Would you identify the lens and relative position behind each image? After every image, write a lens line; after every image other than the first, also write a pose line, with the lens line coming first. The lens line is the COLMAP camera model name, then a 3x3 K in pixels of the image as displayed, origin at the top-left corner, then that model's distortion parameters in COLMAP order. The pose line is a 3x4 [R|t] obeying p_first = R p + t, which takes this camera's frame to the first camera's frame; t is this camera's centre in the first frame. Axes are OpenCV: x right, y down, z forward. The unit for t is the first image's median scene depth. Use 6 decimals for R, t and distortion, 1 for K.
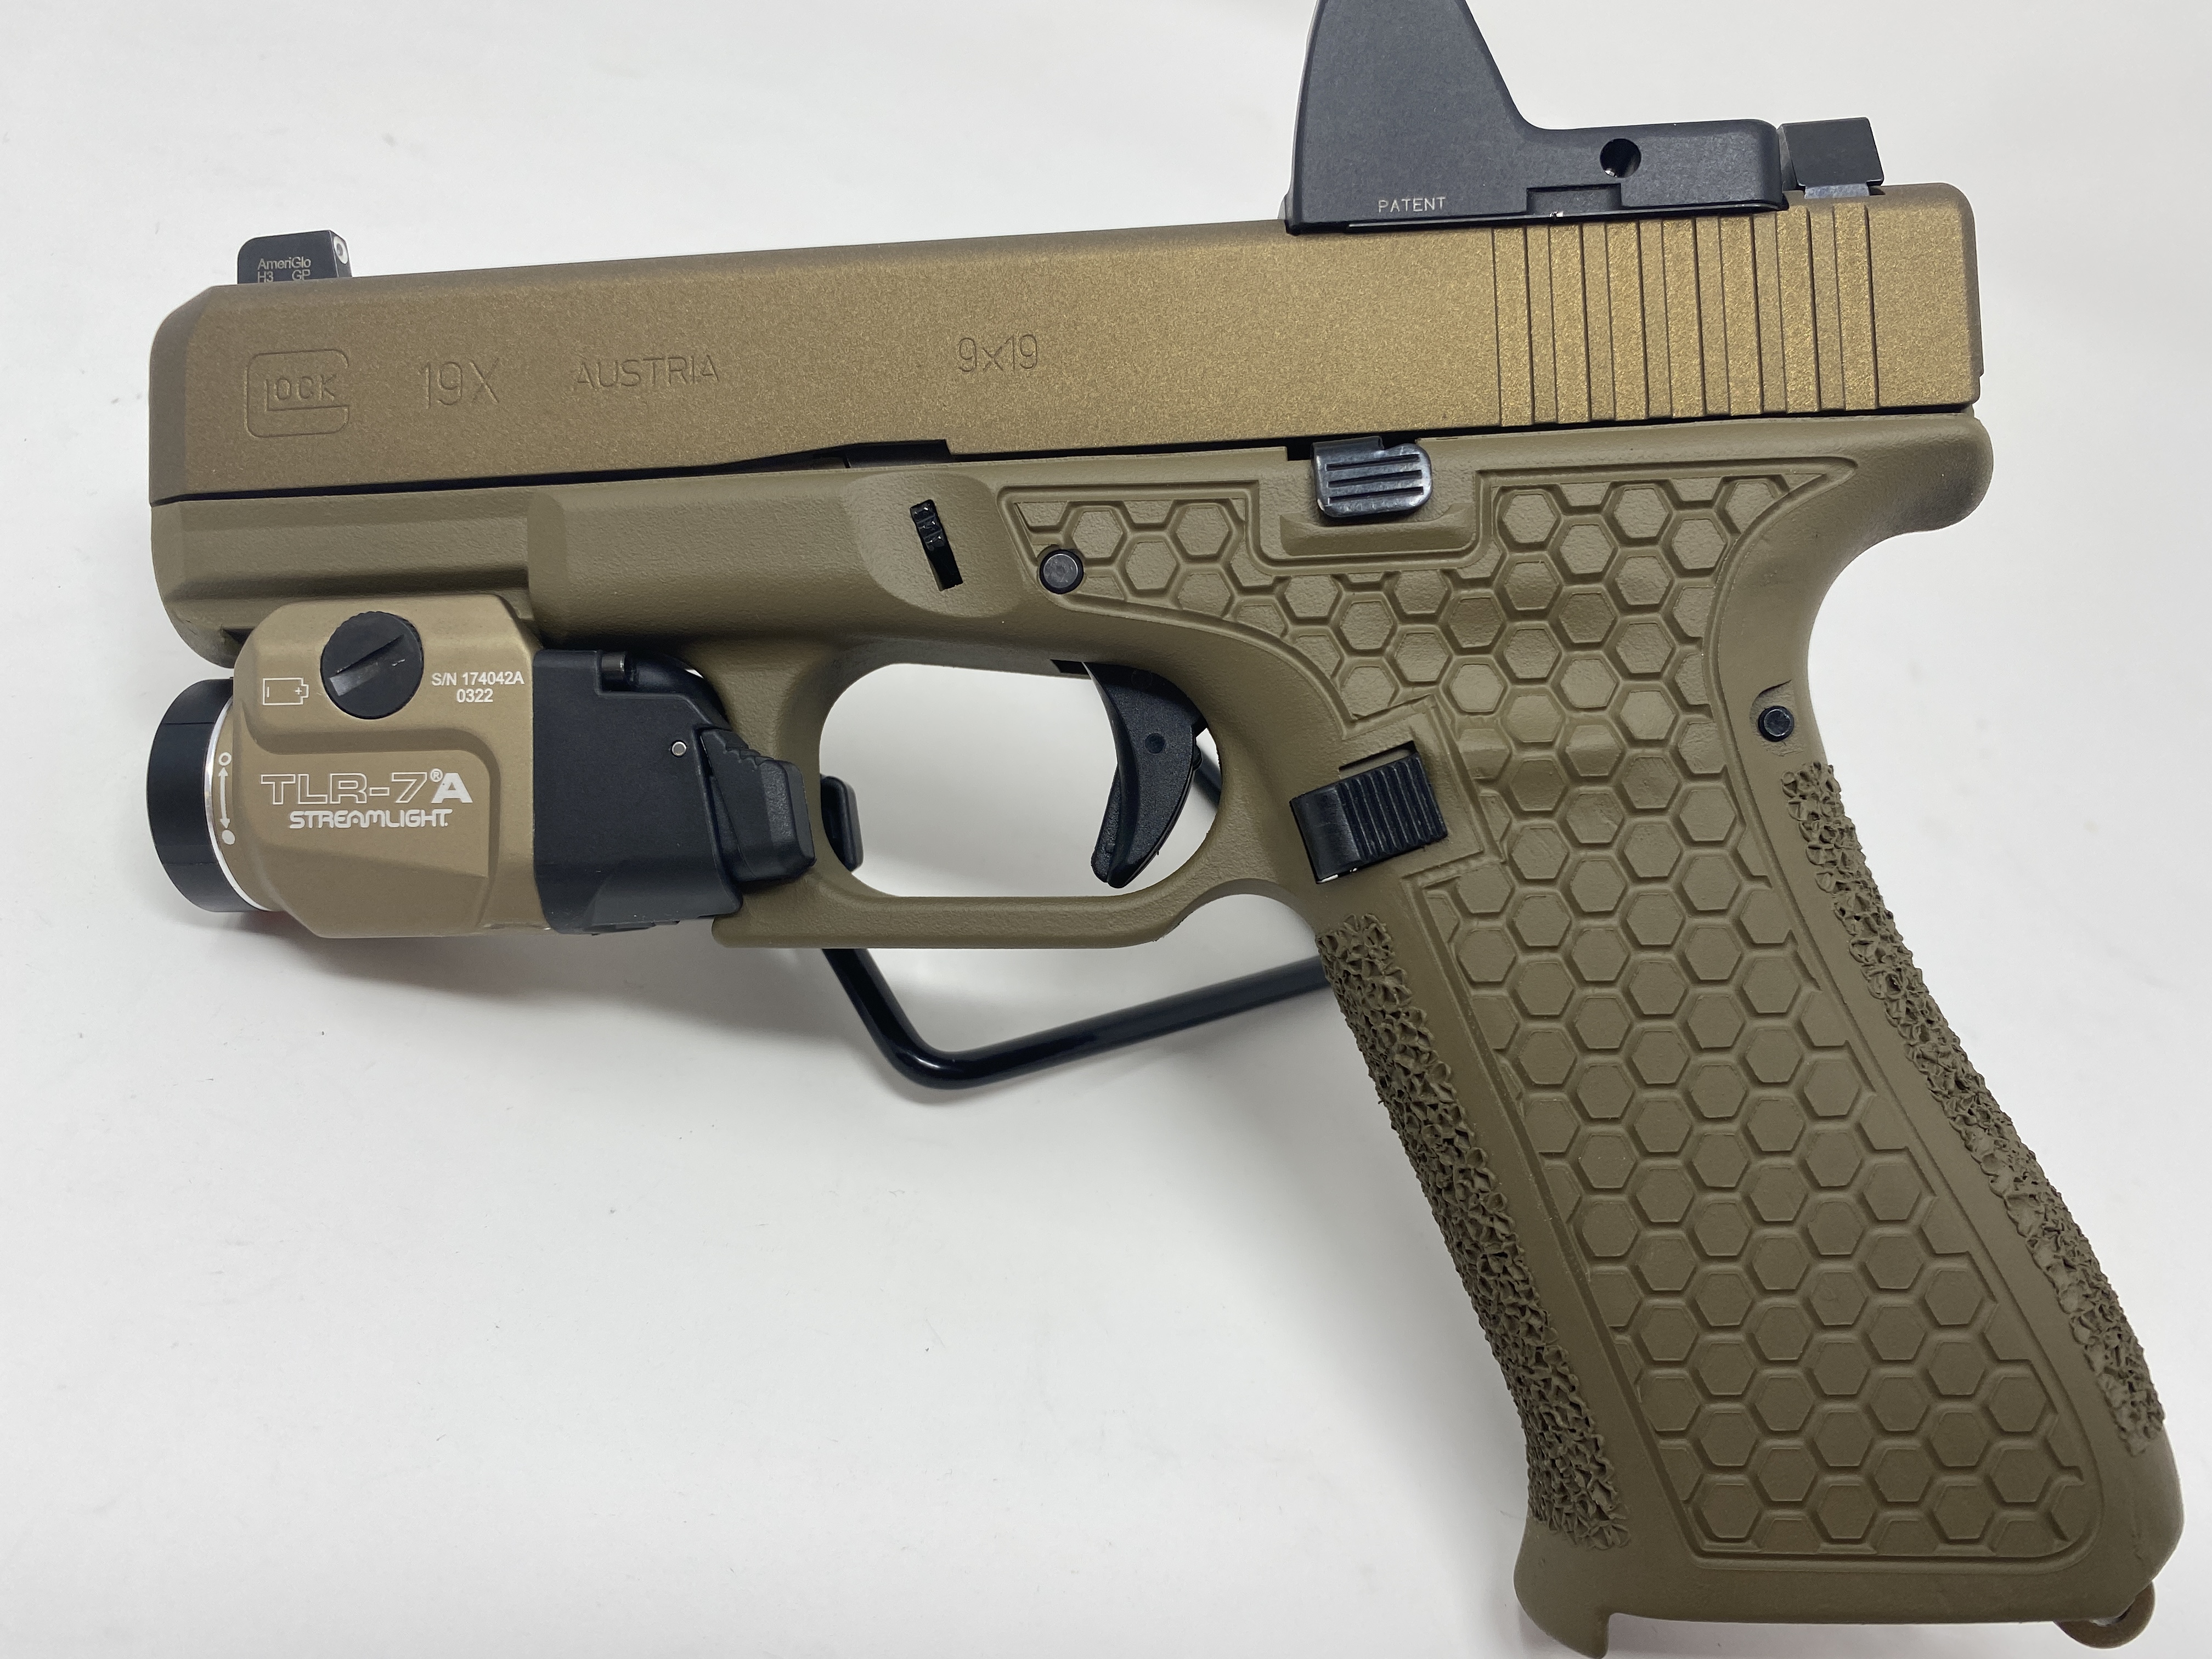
lens RADIAL K [[1681.3, 0, 1107.9], [0, 1681.3, 827.7], [0, 0, 1]] dist [-0.095127, -0.008171]
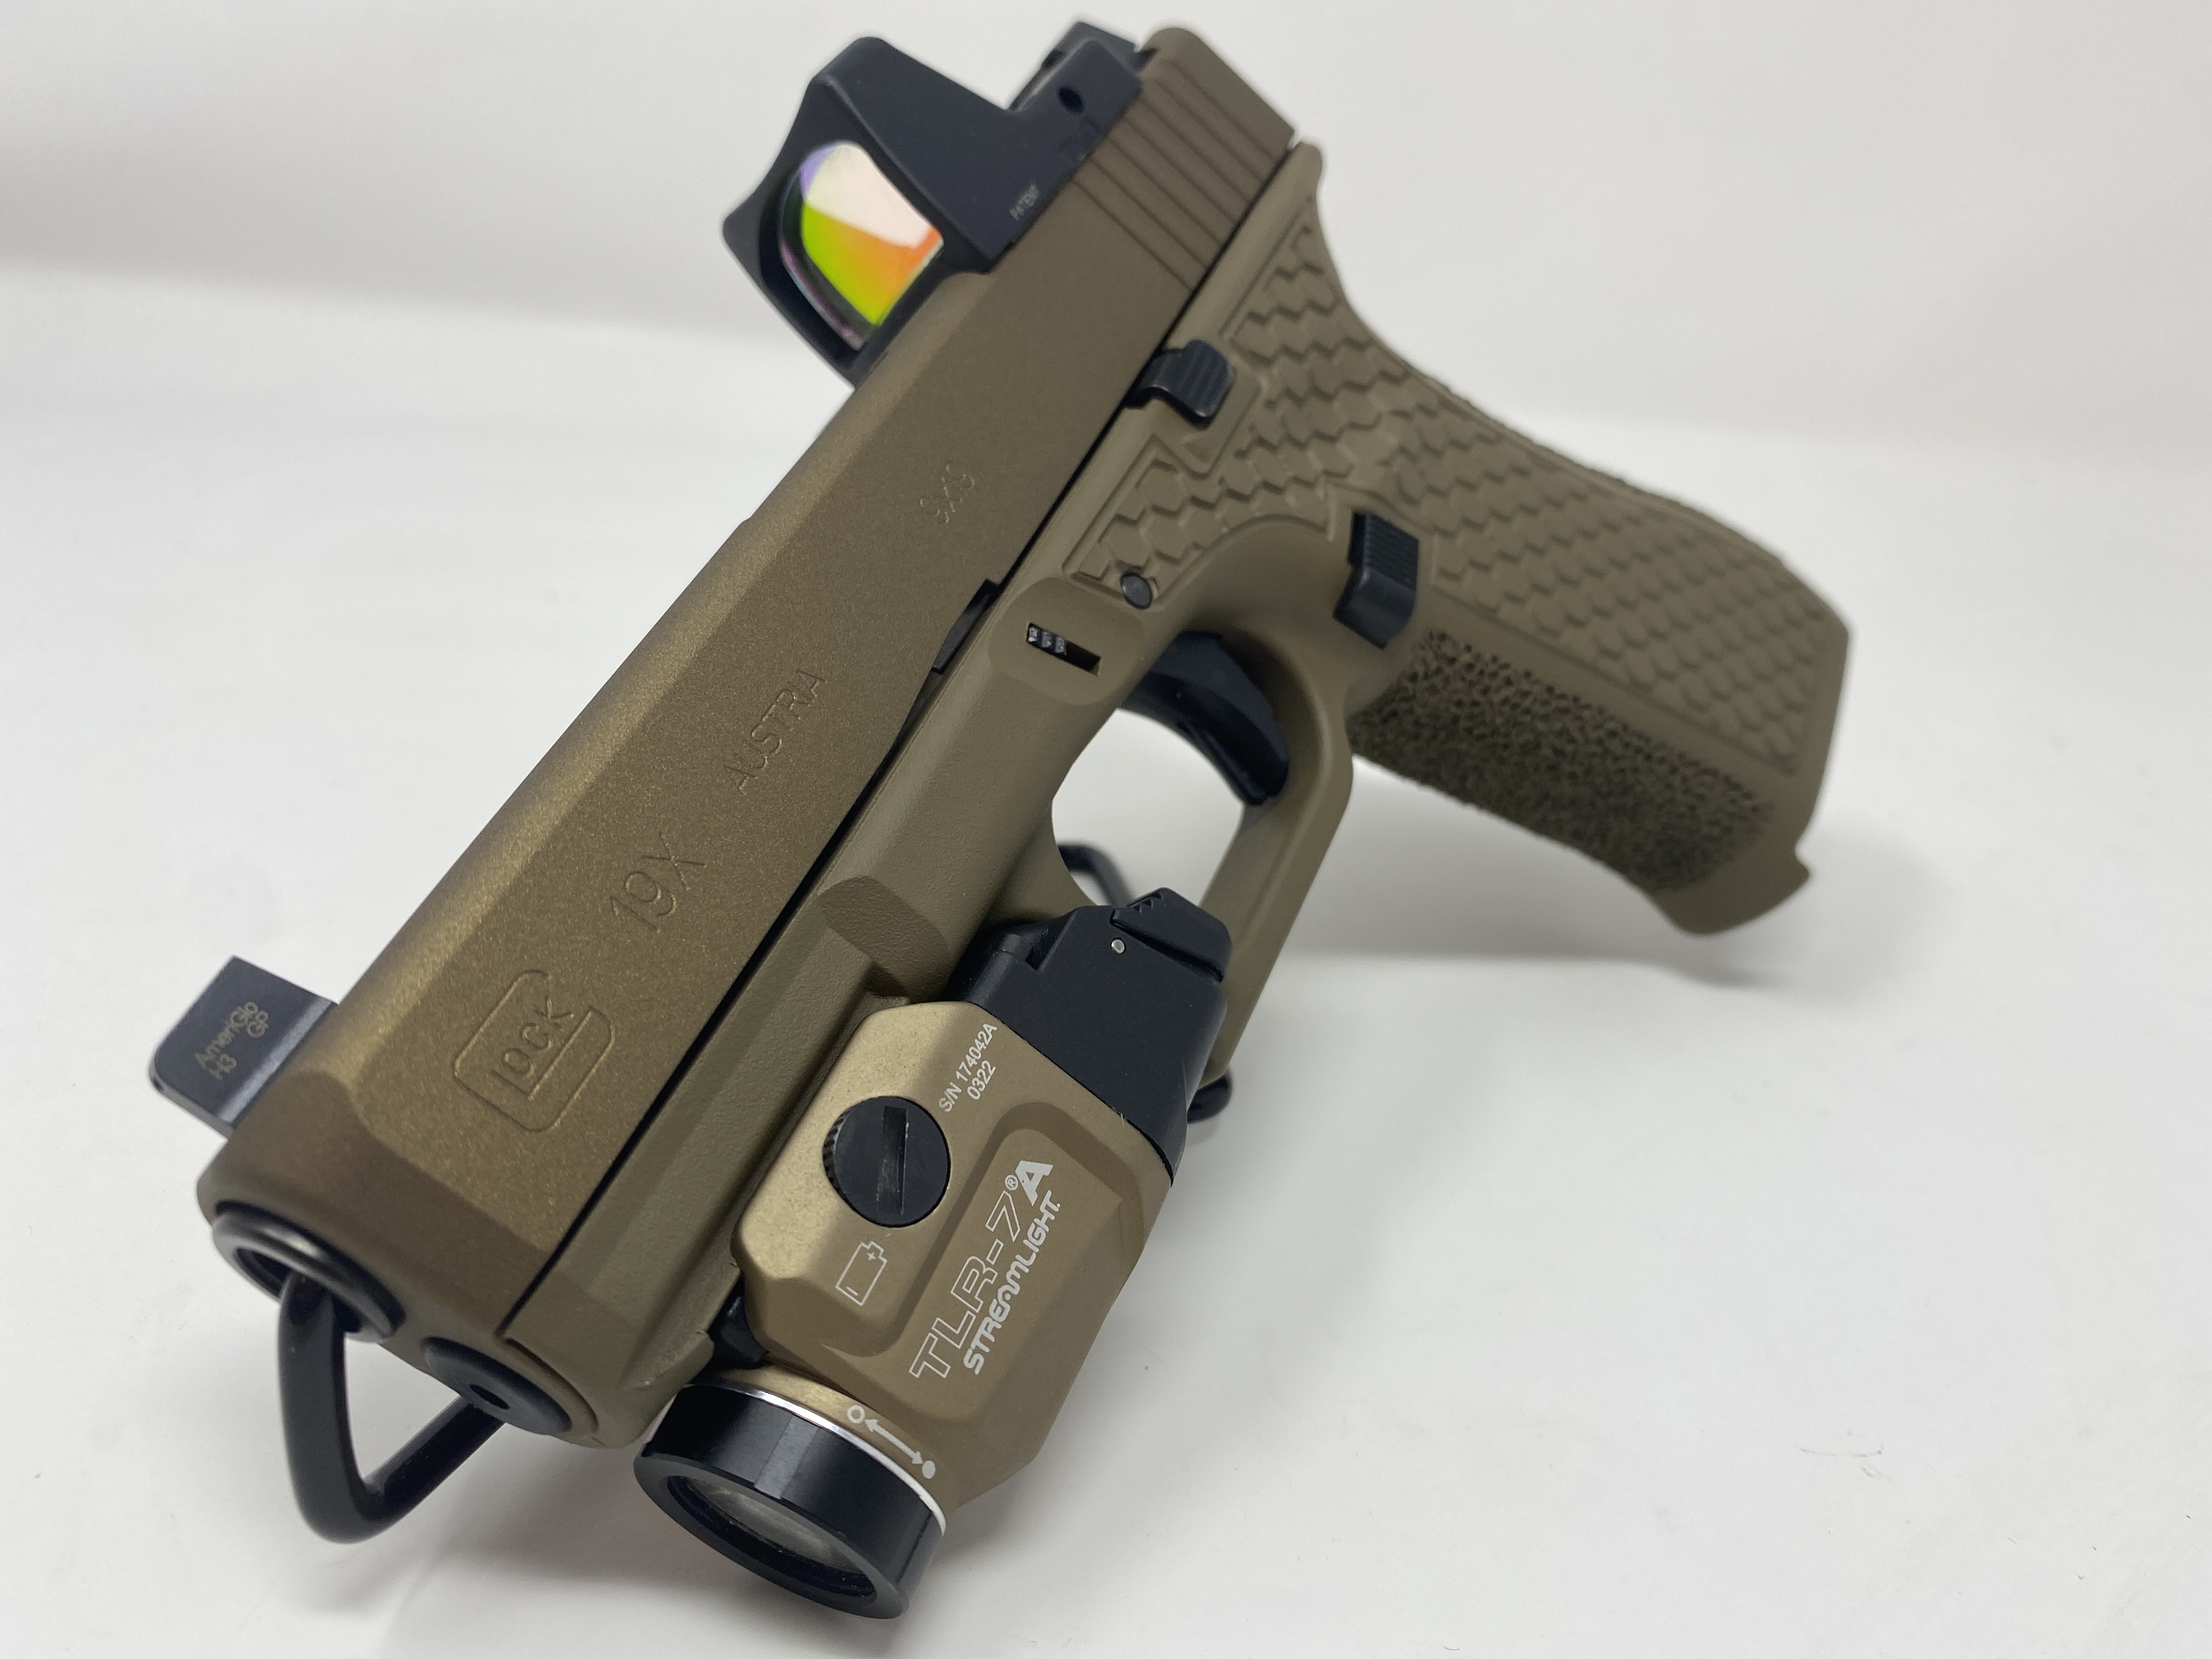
lens RADIAL K [[1681.3, 0, 1104.9], [0, 1681.3, 829.5], [0, 0, 1]] dist [-0.095127, -0.008171]
pose [[0.374225, -0.670494, 0.640620, -0.824955], [0.727049, 0.640952, 0.246129, -0.330510], [-0.575635, 0.373655, 0.727342, 0.266131]]
